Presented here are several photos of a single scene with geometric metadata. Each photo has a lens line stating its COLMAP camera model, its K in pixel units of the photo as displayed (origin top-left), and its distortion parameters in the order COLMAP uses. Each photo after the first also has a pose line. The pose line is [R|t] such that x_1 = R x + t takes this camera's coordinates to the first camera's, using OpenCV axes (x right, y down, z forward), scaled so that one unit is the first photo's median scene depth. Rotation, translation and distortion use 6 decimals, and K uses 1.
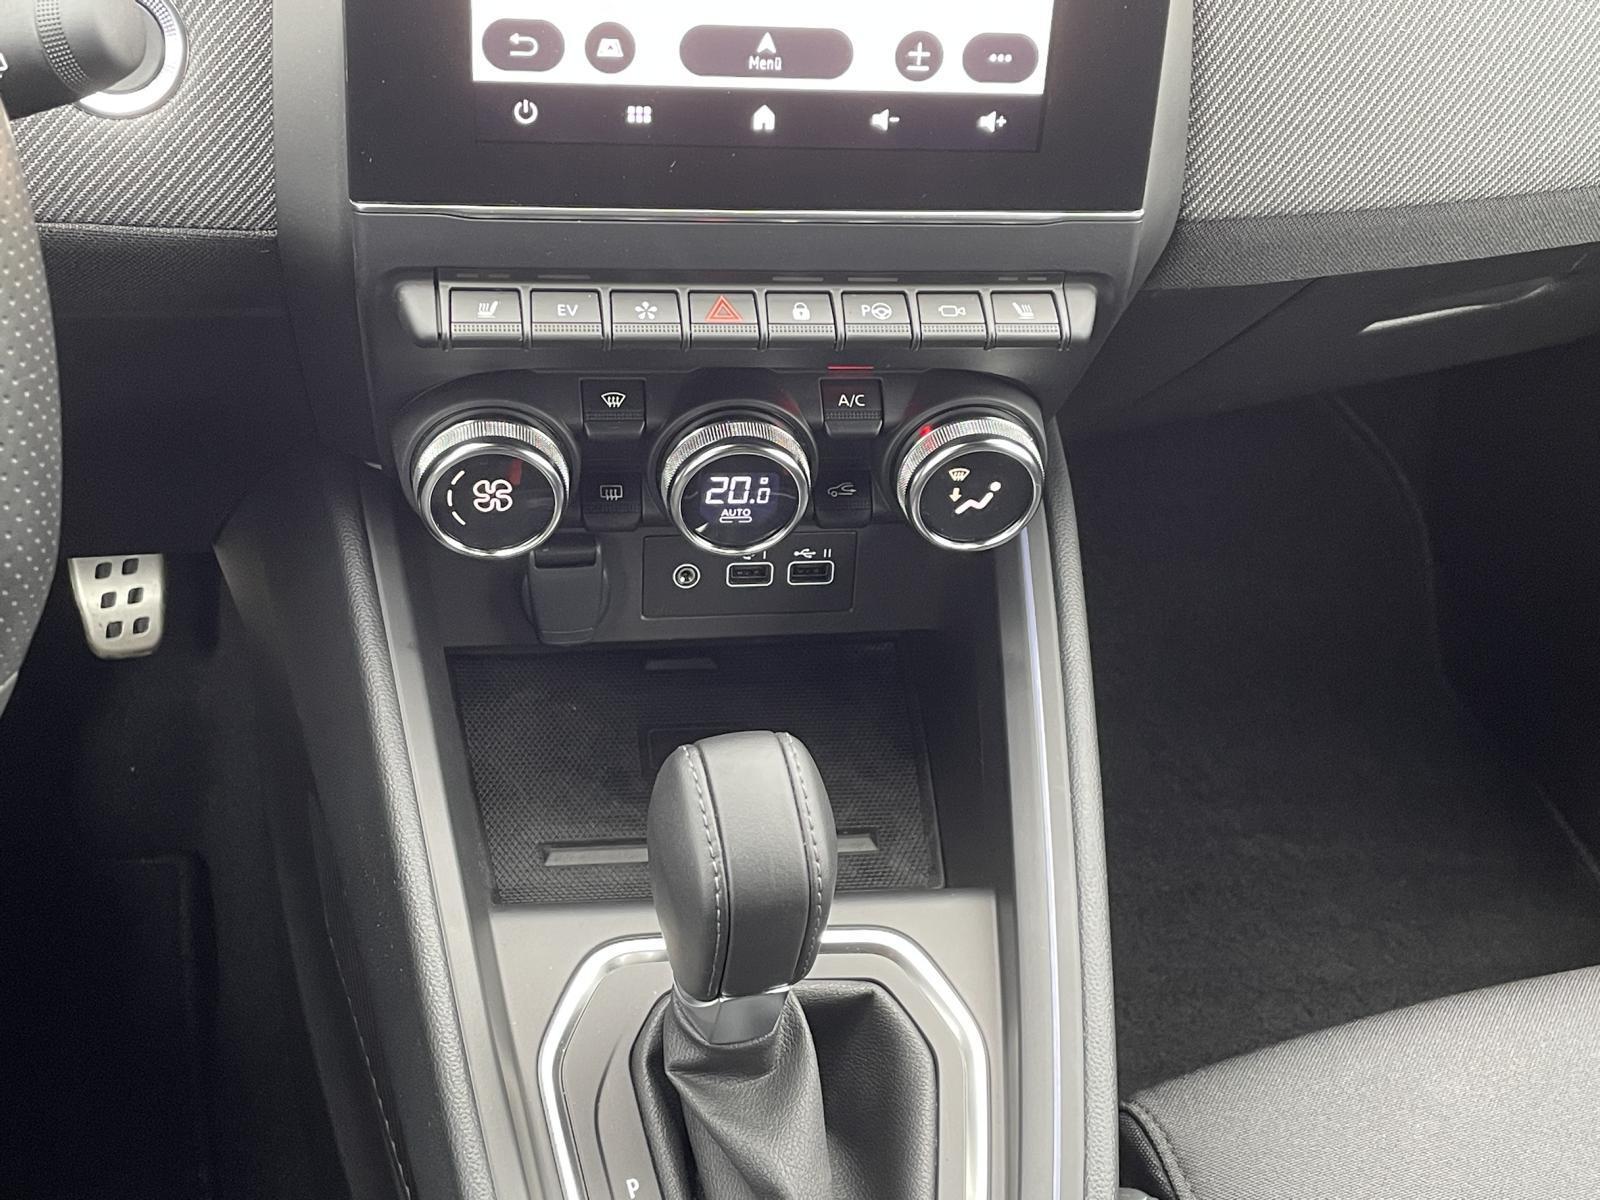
lens RADIAL K [[2038.2, 0, 810.0], [0, 2038.2, 605.7], [0, 0, 1]] dist [0.092762, 0.000000]
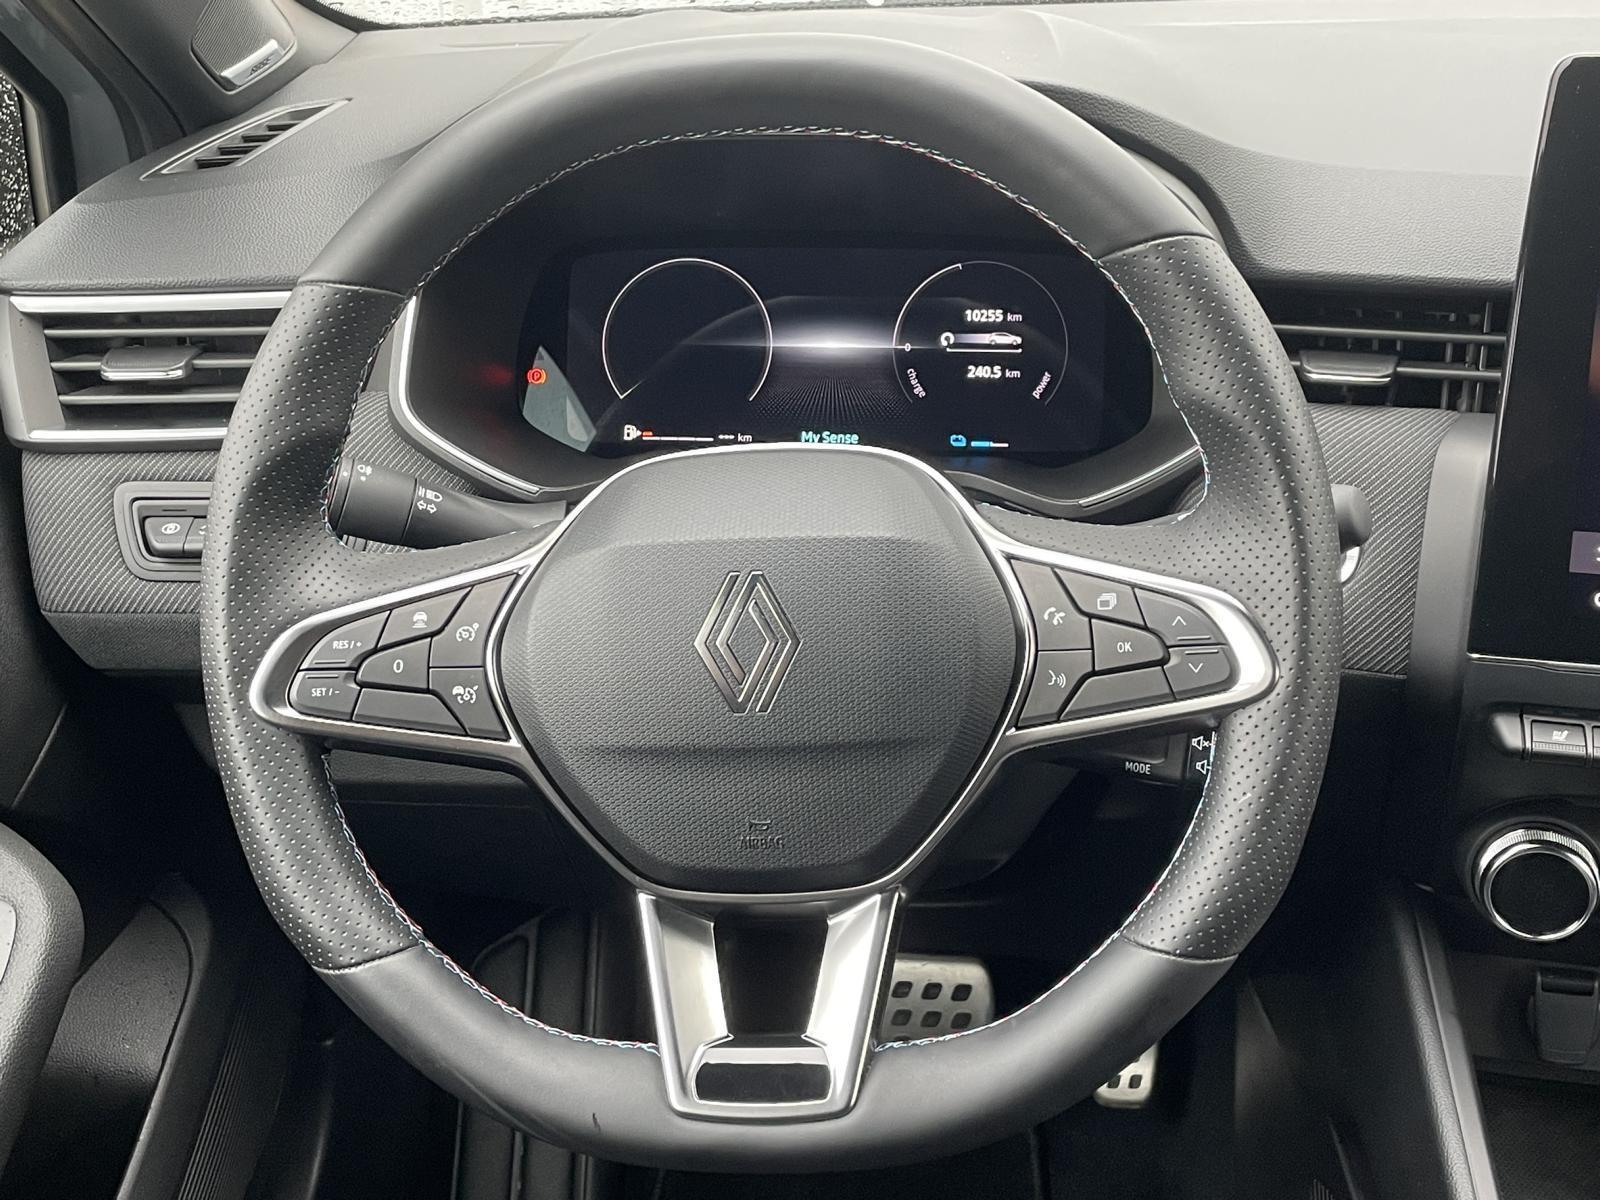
lens RADIAL K [[2038.2, 0, 811.3], [0, 2038.2, 580.0], [0, 0, 1]] dist [0.092762, 0.000000]
pose [[0.922294, 0.039938, -0.384420, -0.086680], [-0.171437, 0.933715, -0.314302, 0.269018], [0.346386, 0.355783, 0.868006, -0.407512]]
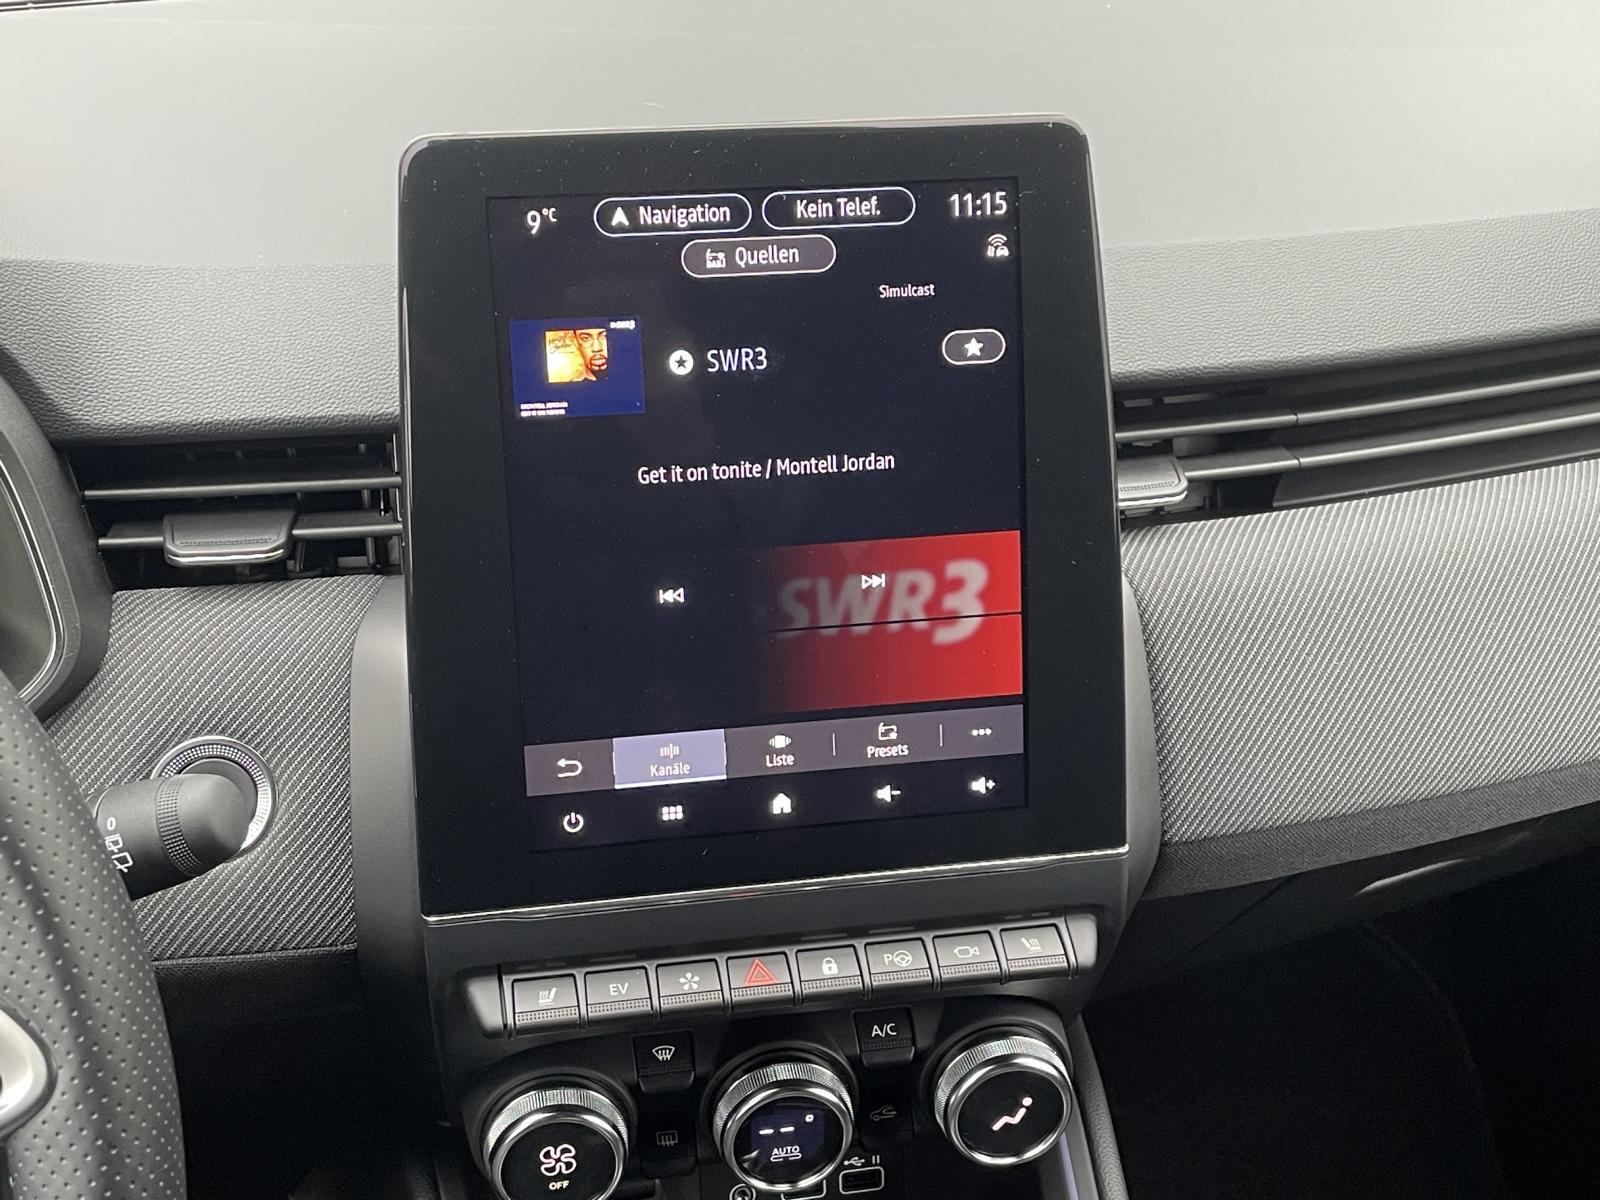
lens RADIAL K [[2038.2, 0, 798.6], [0, 2038.2, 592.4], [0, 0, 1]] dist [0.092762, 0.000000]
pose [[0.995612, -0.093101, -0.009408, 0.007869], [0.088130, 0.966721, -0.240172, -0.073799], [0.031455, 0.238289, 0.970685, -0.113669]]
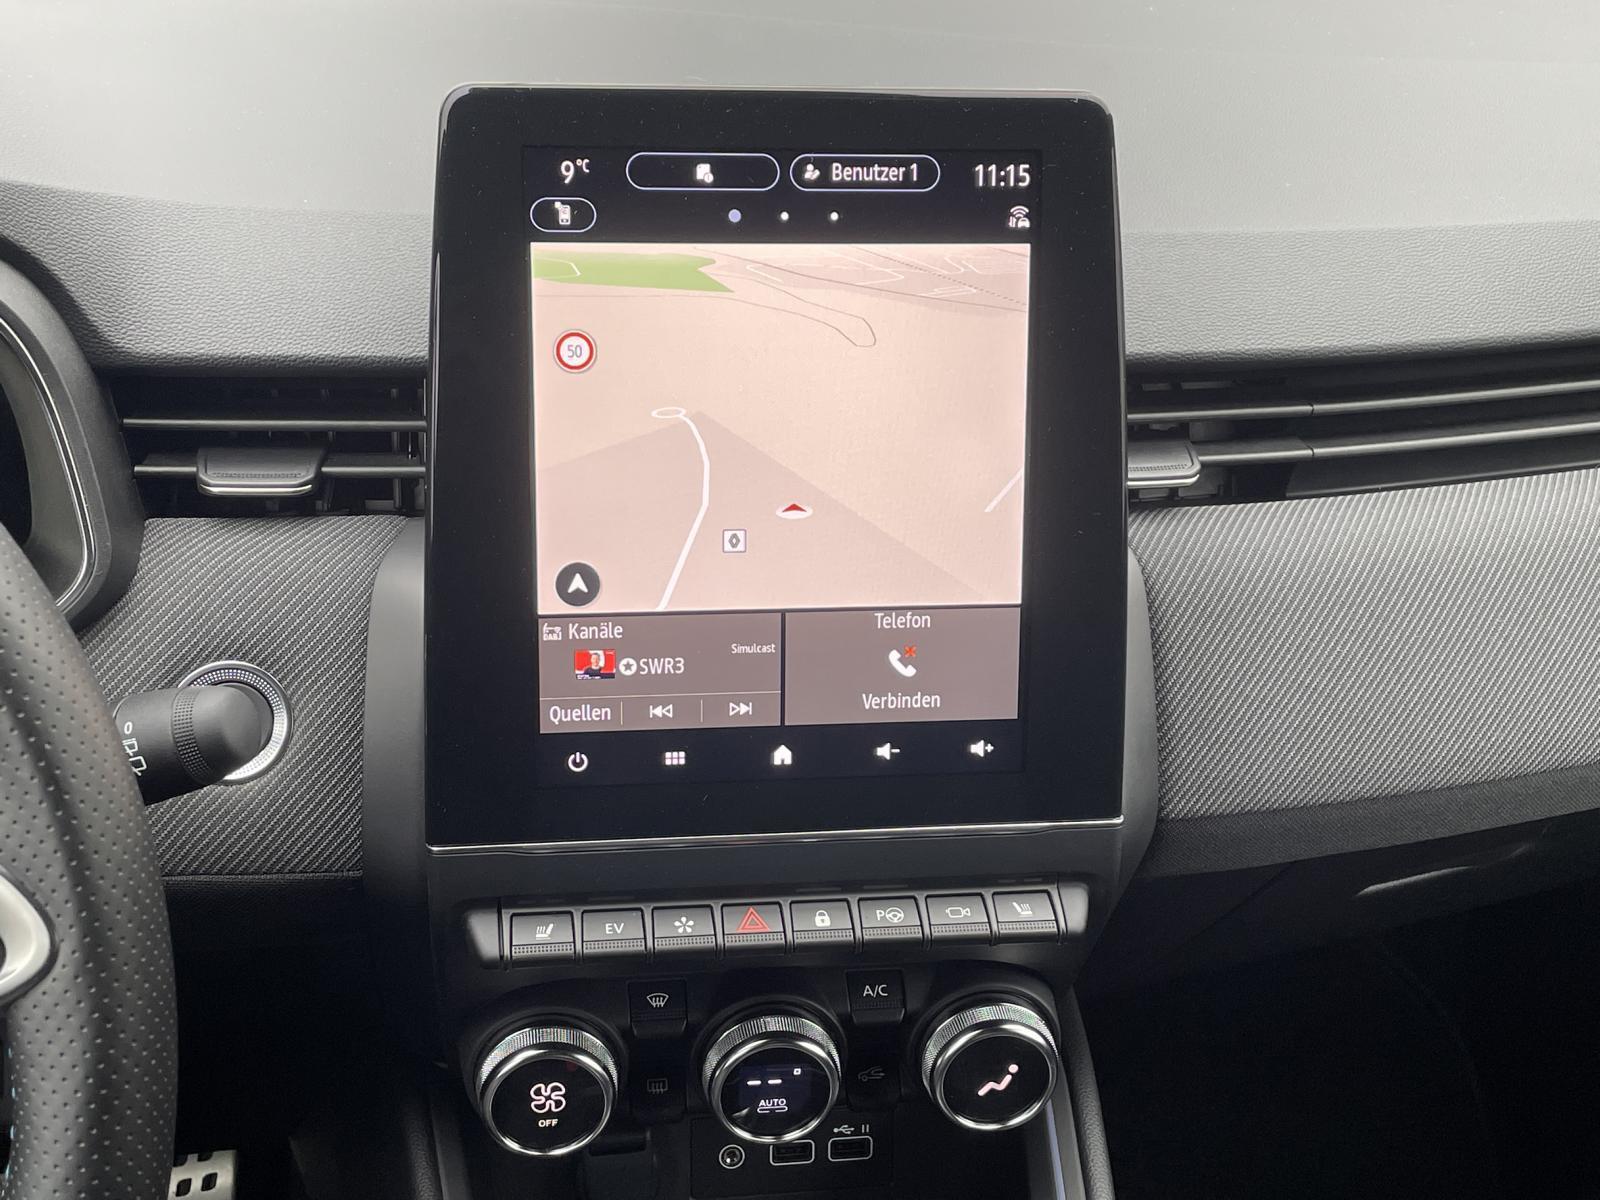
lens RADIAL K [[2038.2, 0, 791.0], [0, 2038.2, 580.0], [0, 0, 1]] dist [0.092762, 0.000000]
pose [[0.998426, -0.044976, -0.033508, 0.023576], [0.034715, 0.964816, -0.260625, -0.031165], [0.044051, 0.259052, 0.964858, -0.125015]]
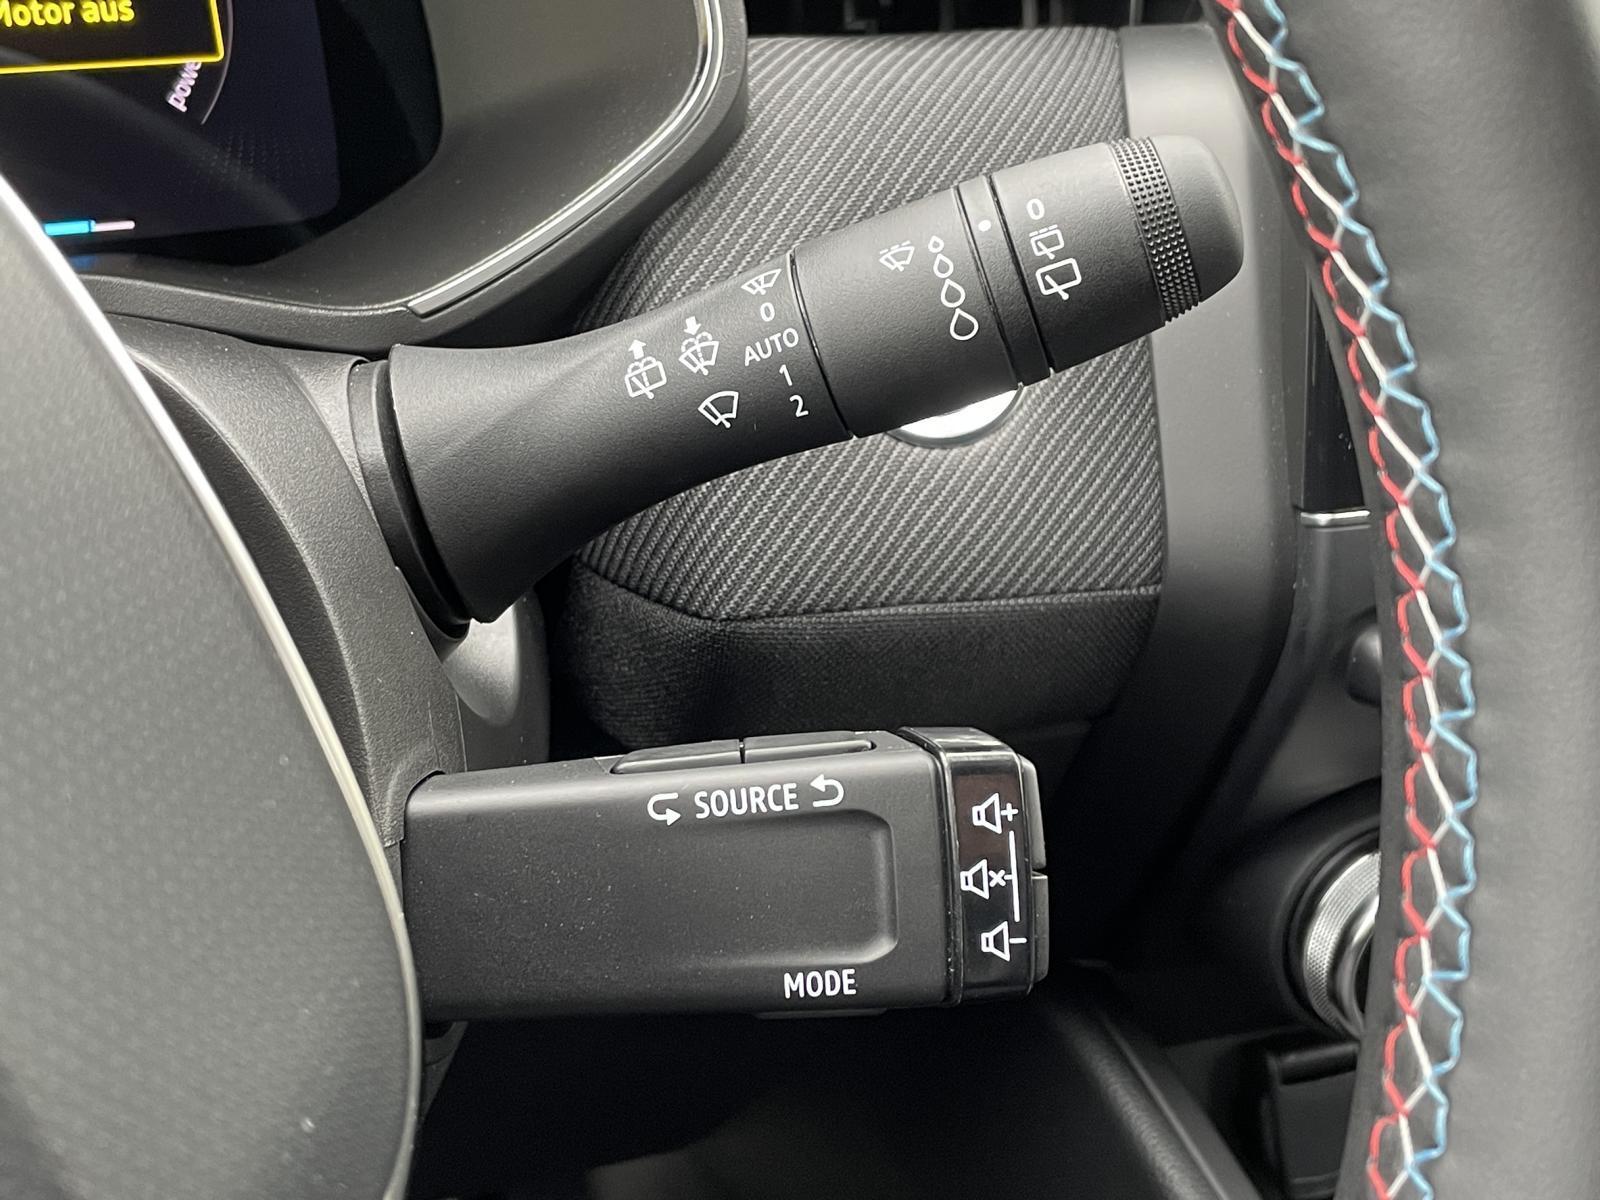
lens RADIAL K [[2038.2, 0, 794.1], [0, 2038.2, 590.3], [0, 0, 1]] dist [0.092762, 0.000000]
pose [[0.988590, -0.127975, 0.079448, -0.410397], [0.145107, 0.950625, -0.274328, -0.012968], [-0.040418, 0.282726, 0.958349, 0.343774]]
